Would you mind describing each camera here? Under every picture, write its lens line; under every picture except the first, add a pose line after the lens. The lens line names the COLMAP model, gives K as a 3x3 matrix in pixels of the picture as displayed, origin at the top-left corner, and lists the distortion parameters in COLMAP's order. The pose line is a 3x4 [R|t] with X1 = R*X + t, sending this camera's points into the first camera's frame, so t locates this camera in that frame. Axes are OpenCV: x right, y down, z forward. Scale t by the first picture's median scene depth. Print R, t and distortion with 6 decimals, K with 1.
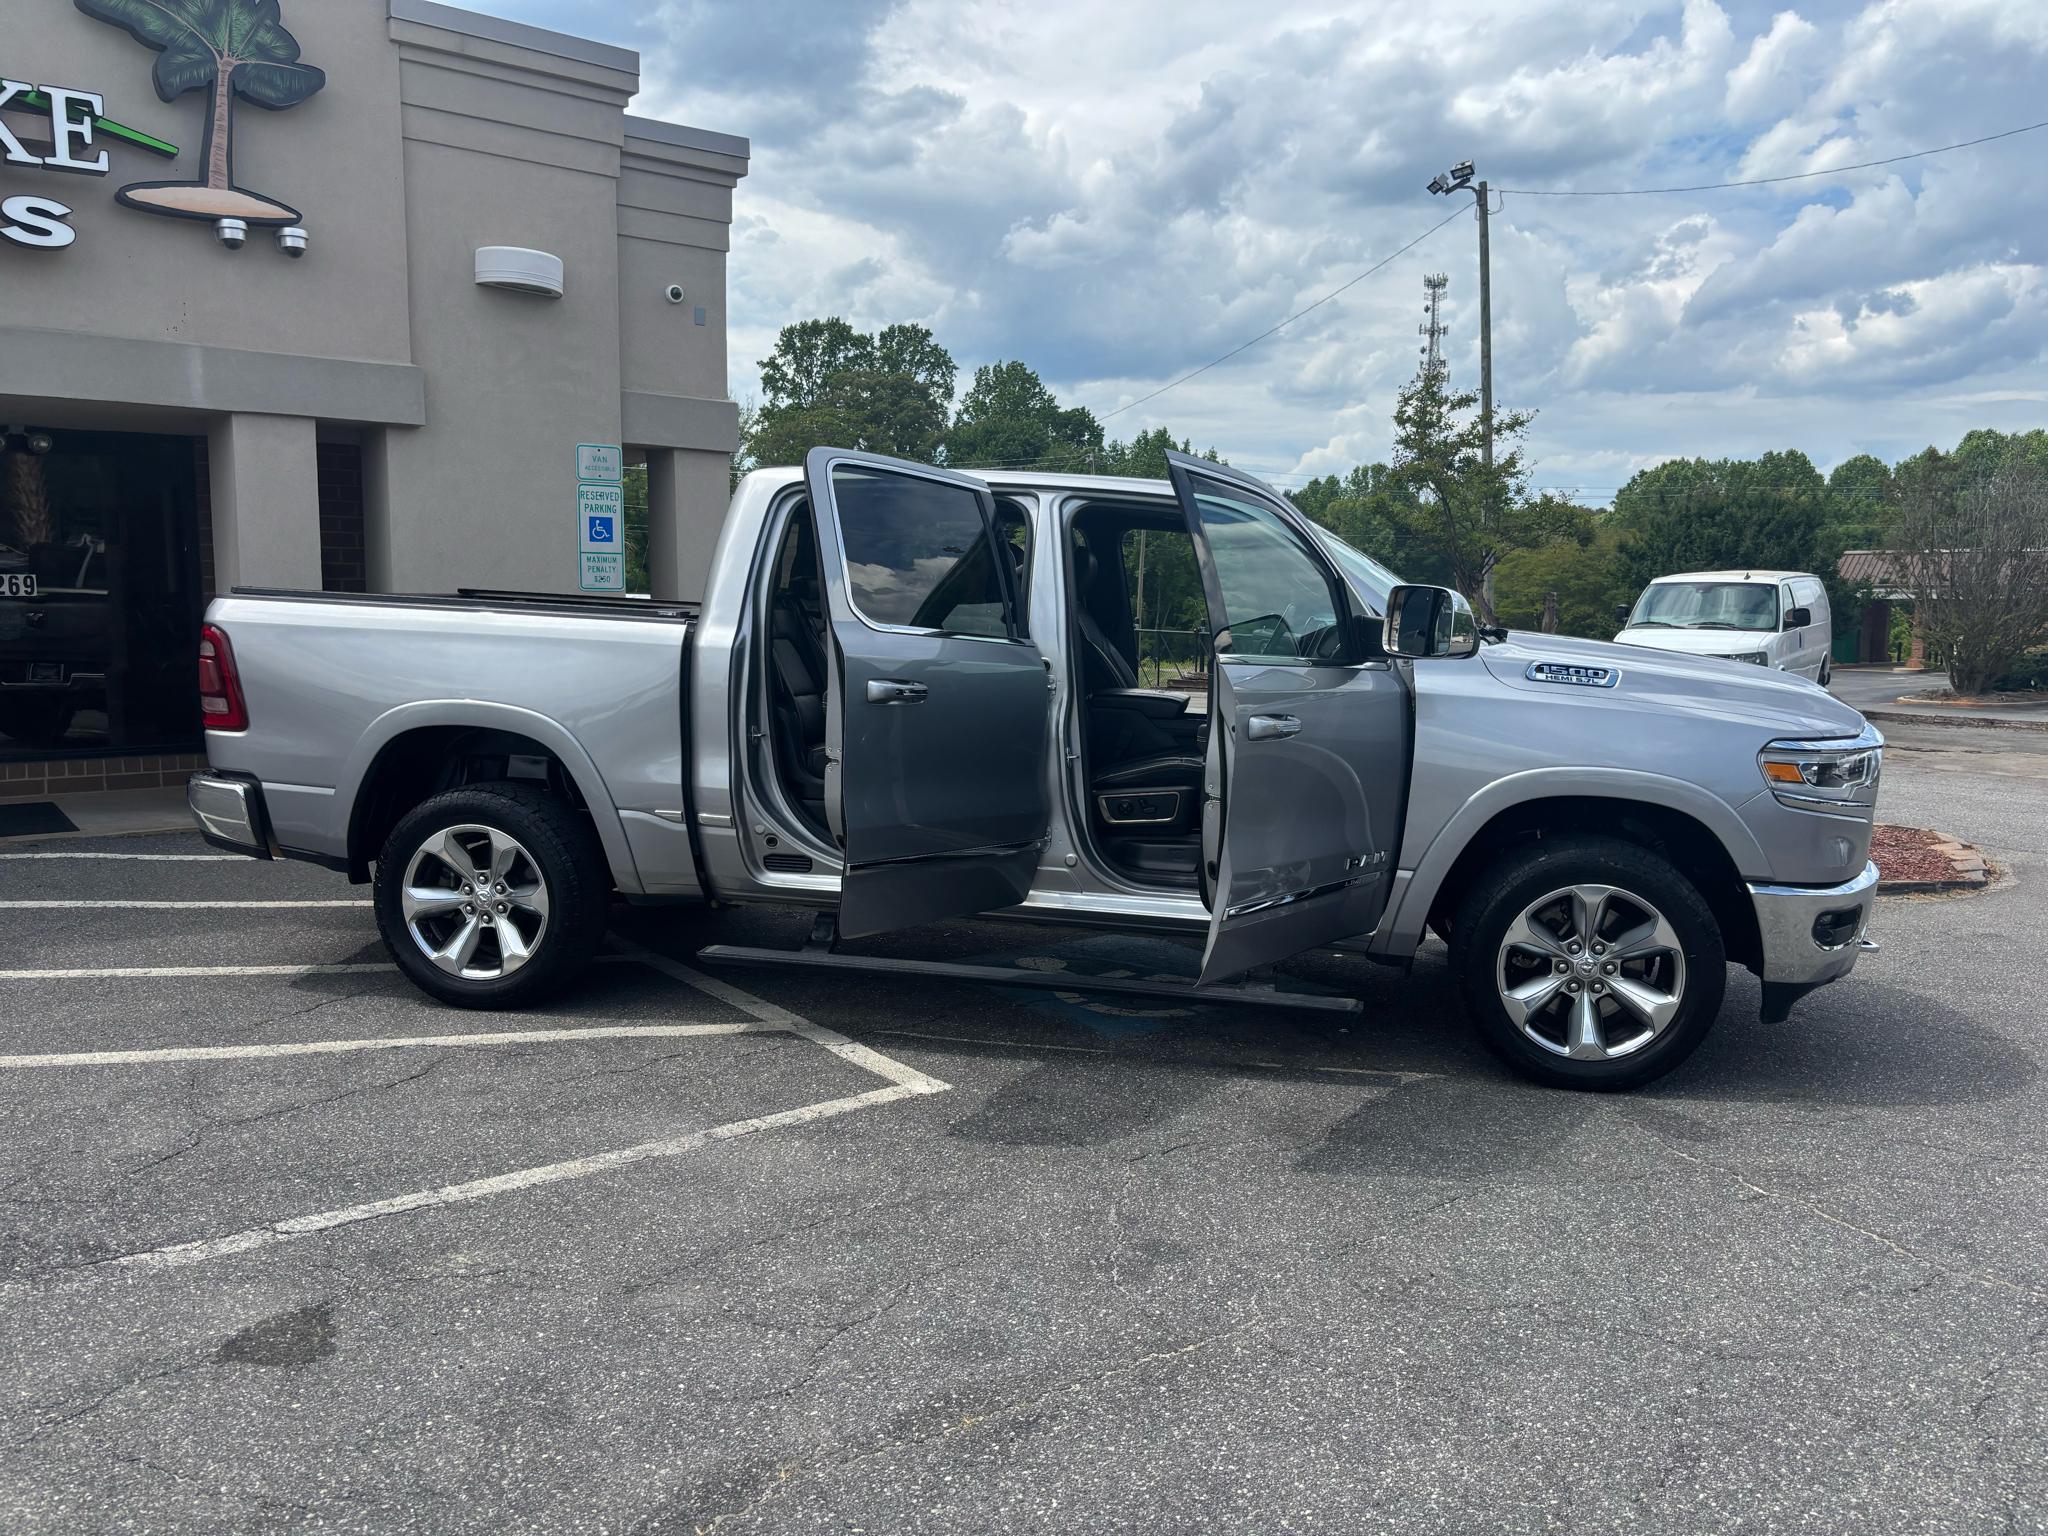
lens RADIAL K [[1556.4, 0, 1019.2], [0, 1556.4, 760.9], [0, 0, 1]] dist [0.036238, -0.037169]
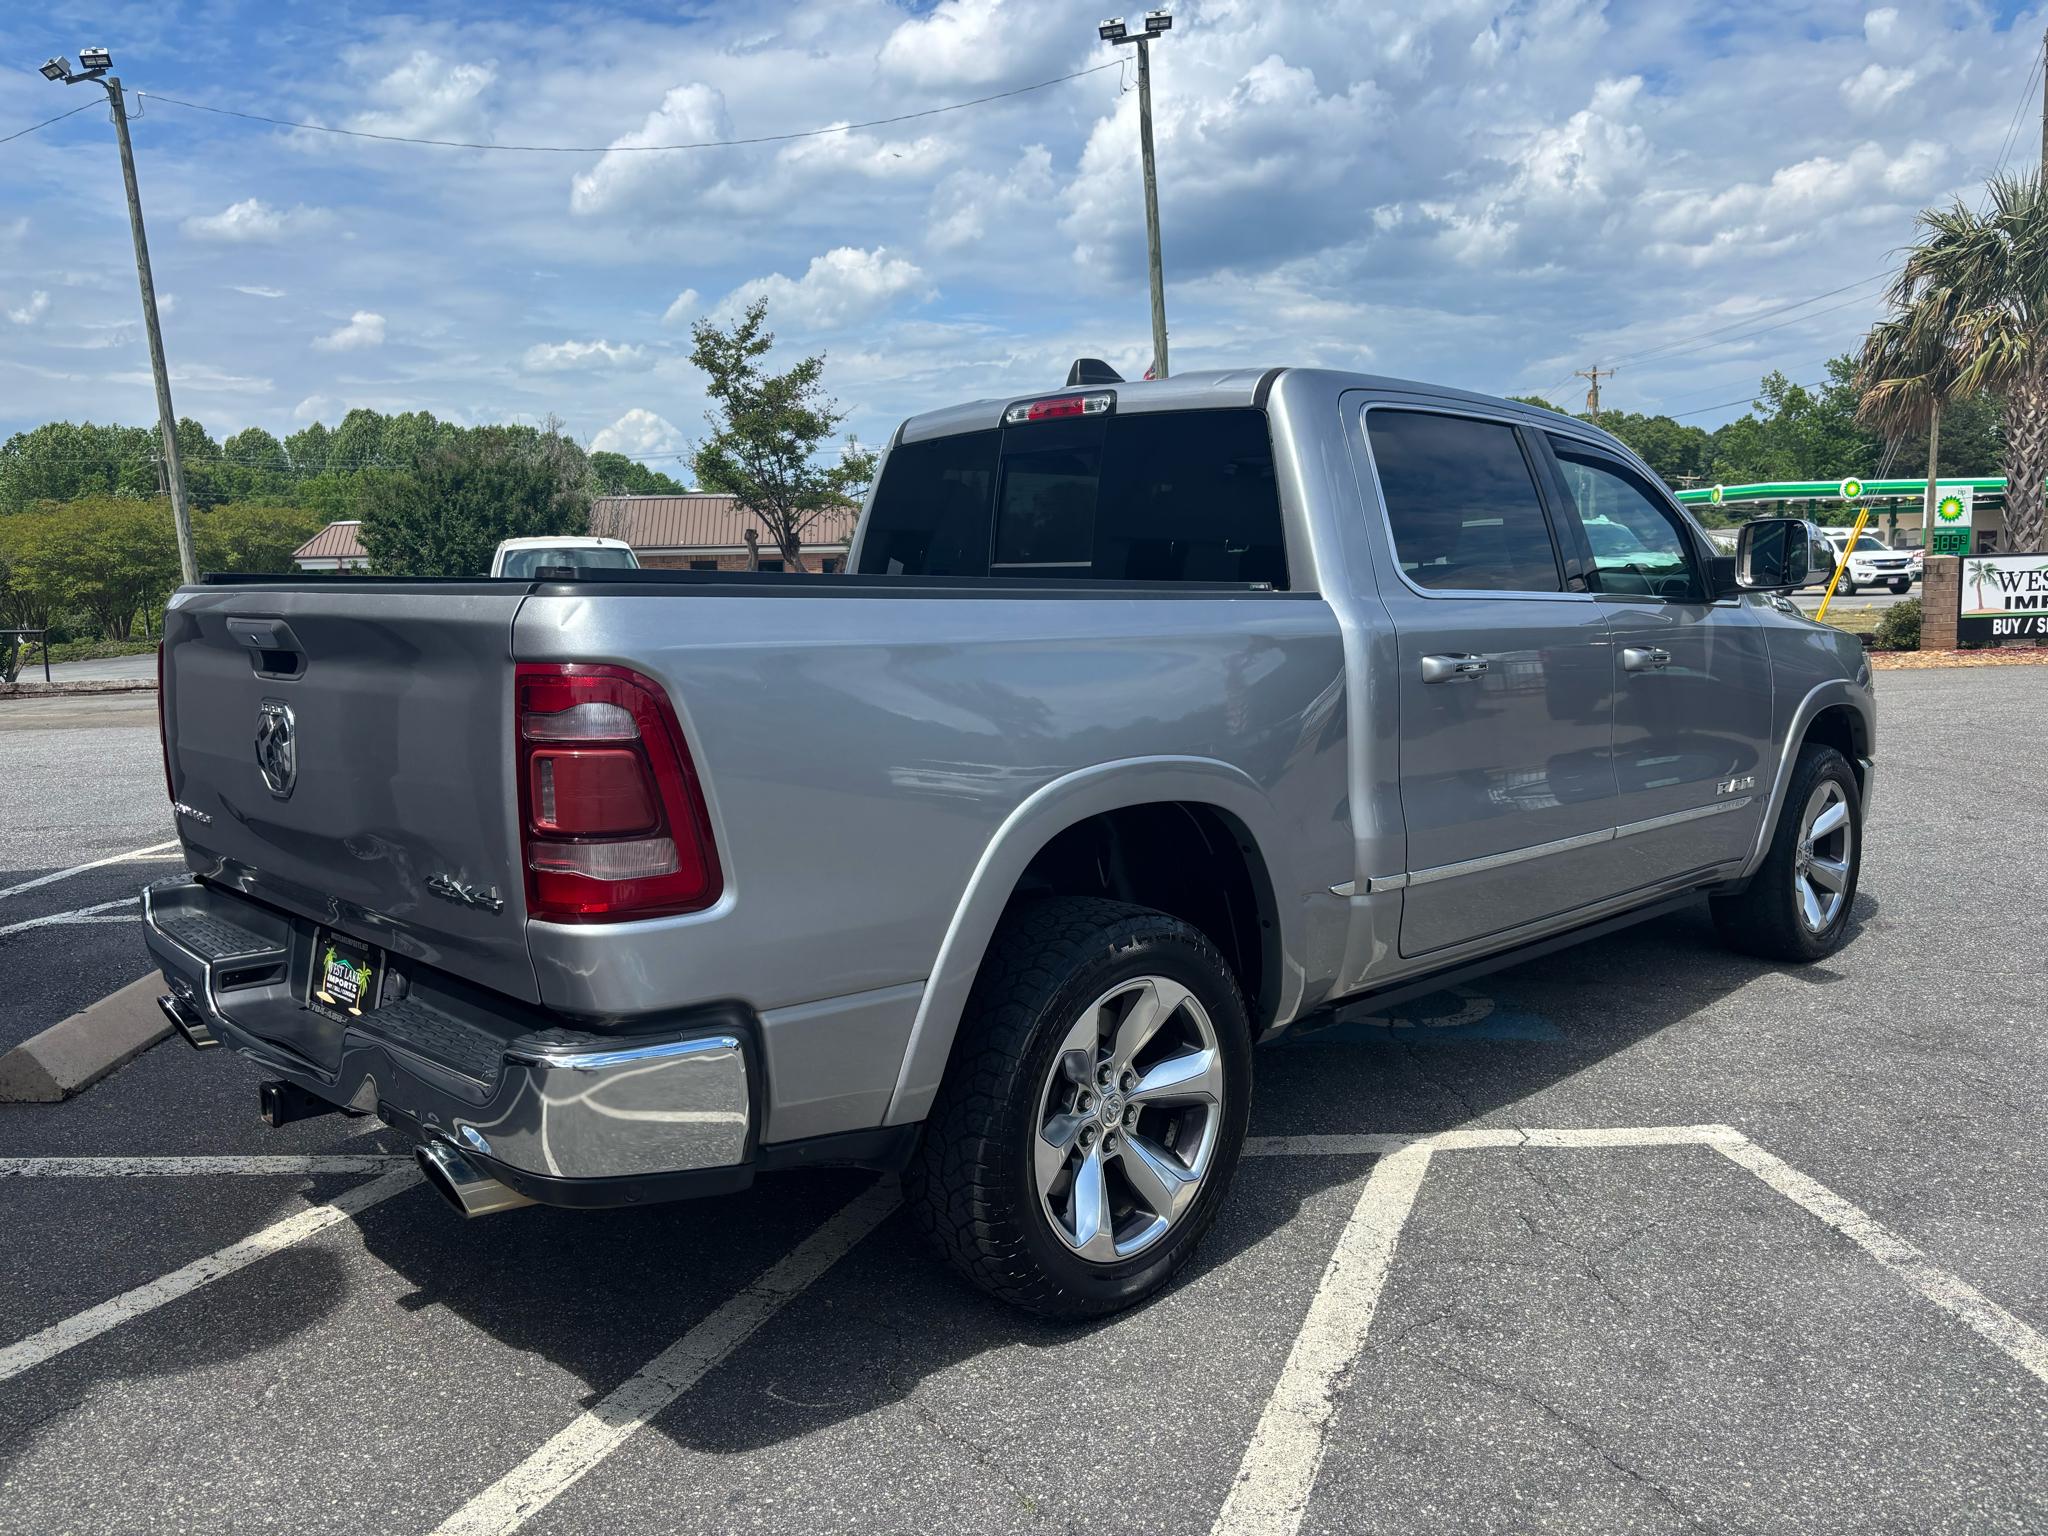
lens RADIAL K [[1556.4, 0, 1033.8], [0, 1556.4, 758.1], [0, 0, 1]] dist [0.036238, -0.037169]
pose [[0.572290, -0.128392, 0.809938, -0.806877], [0.116029, 0.990409, 0.075016, -0.082527], [-0.811801, 0.051046, 0.581699, 0.705272]]
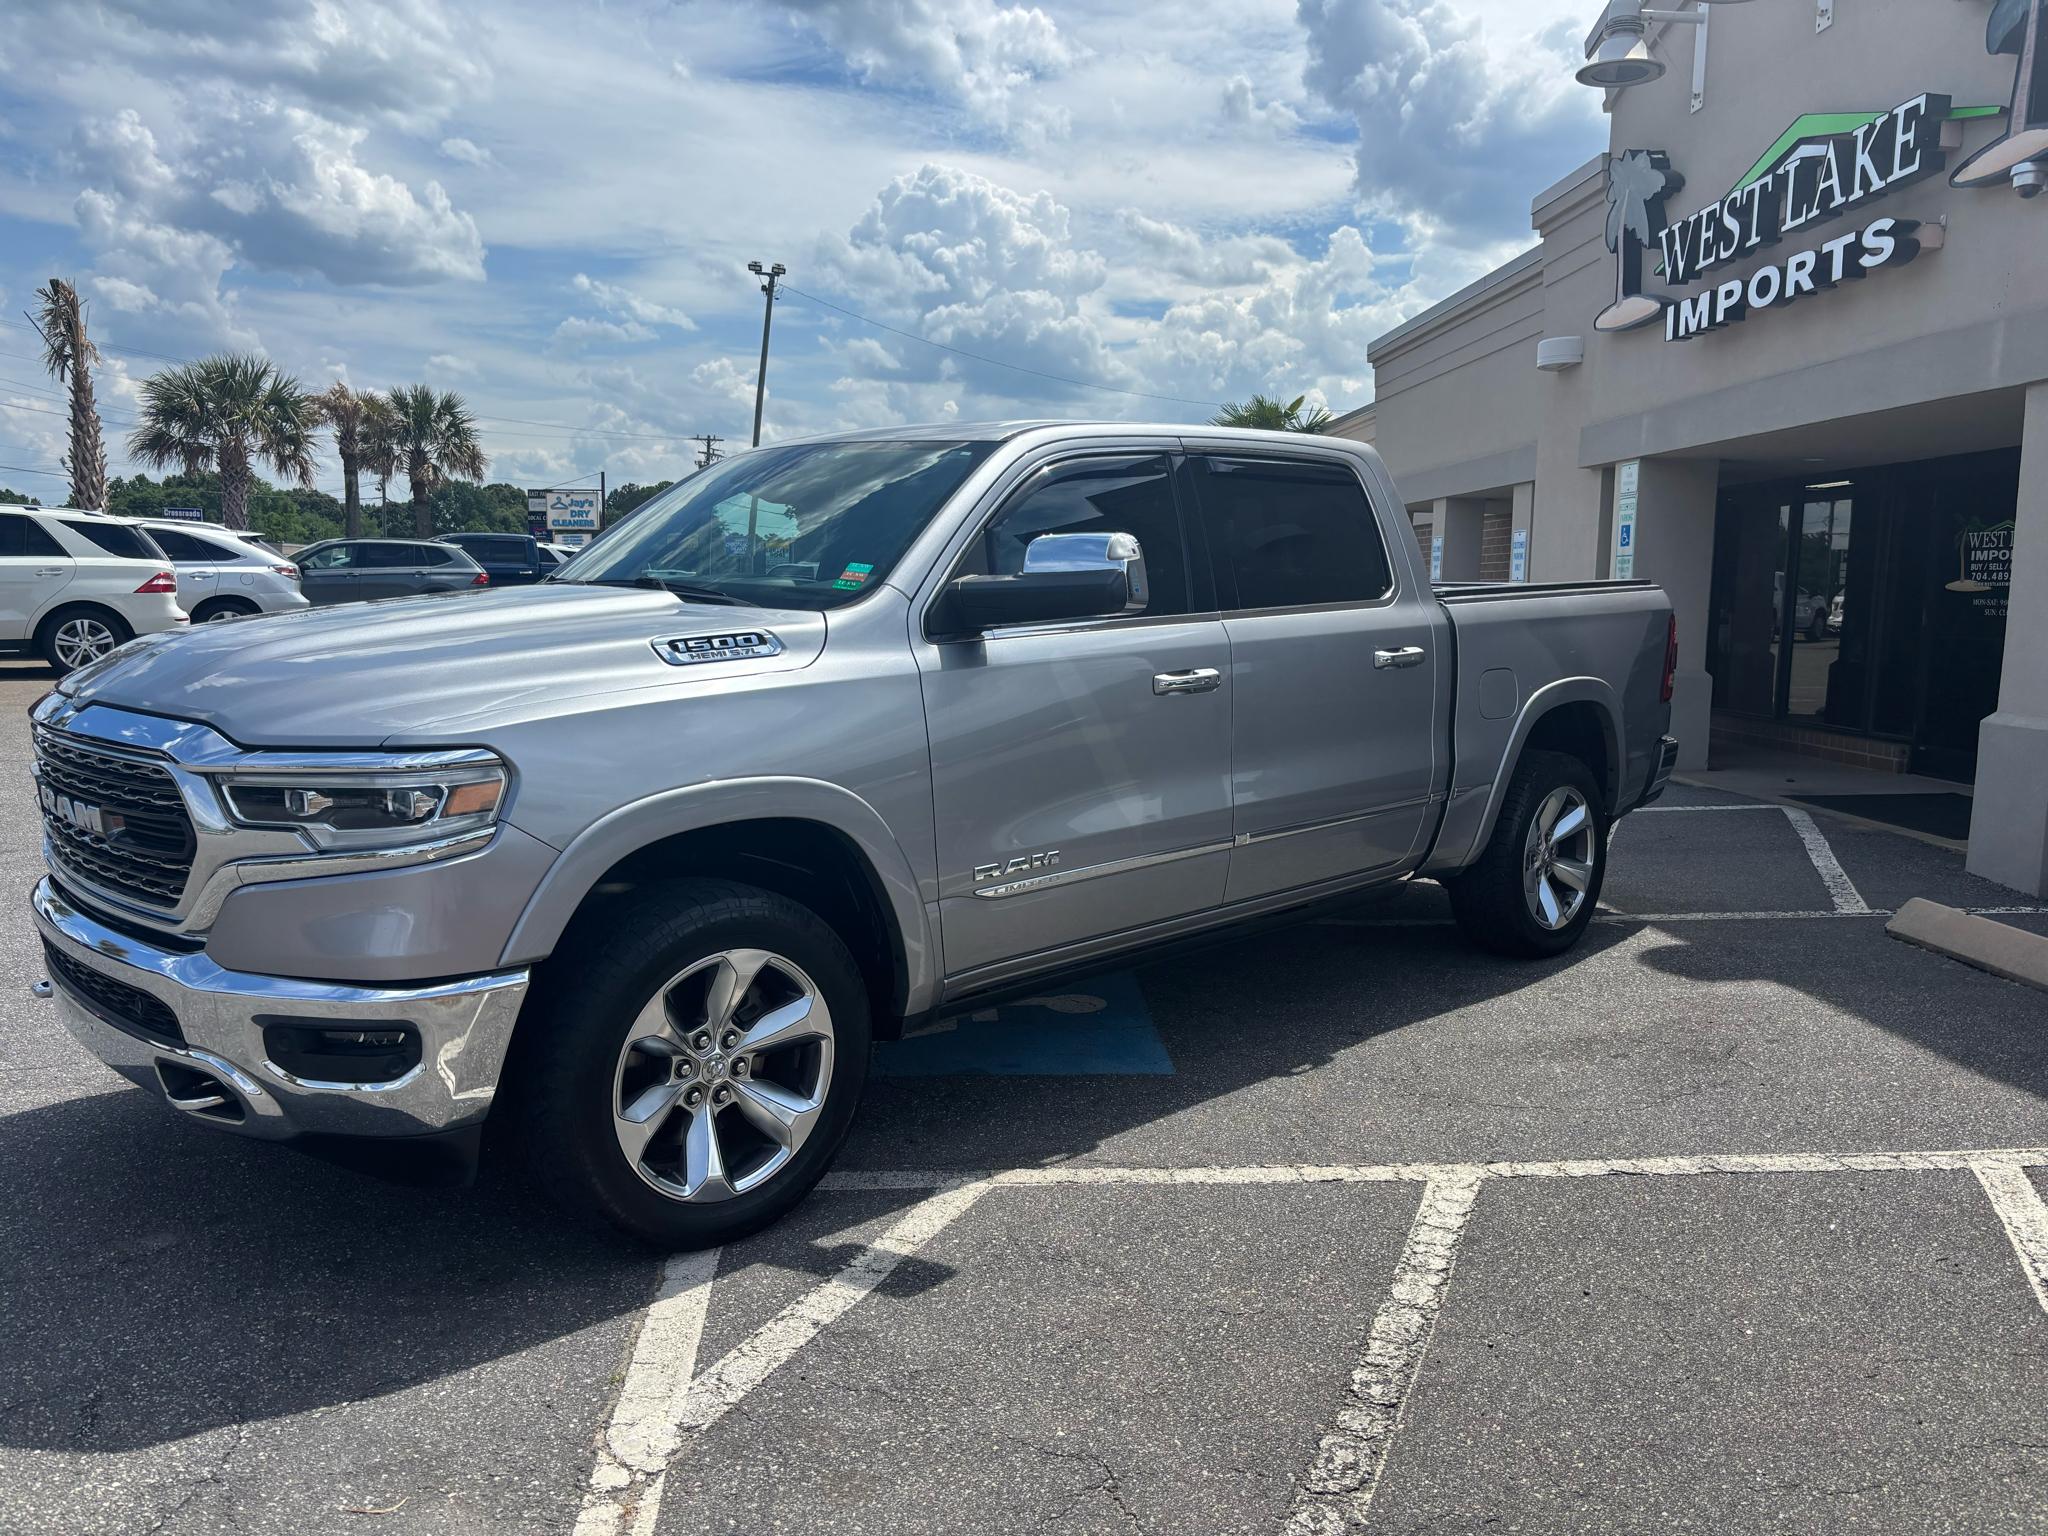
lens RADIAL K [[1556.4, 0, 1040.6], [0, 1556.4, 764.7], [0, 0, 1]] dist [0.036238, -0.037169]
pose [[-0.580384, 0.071118, -0.811232, 0.816672], [-0.112274, 0.979678, 0.166210, -0.155847], [0.806566, 0.187546, -0.560605, 1.679042]]
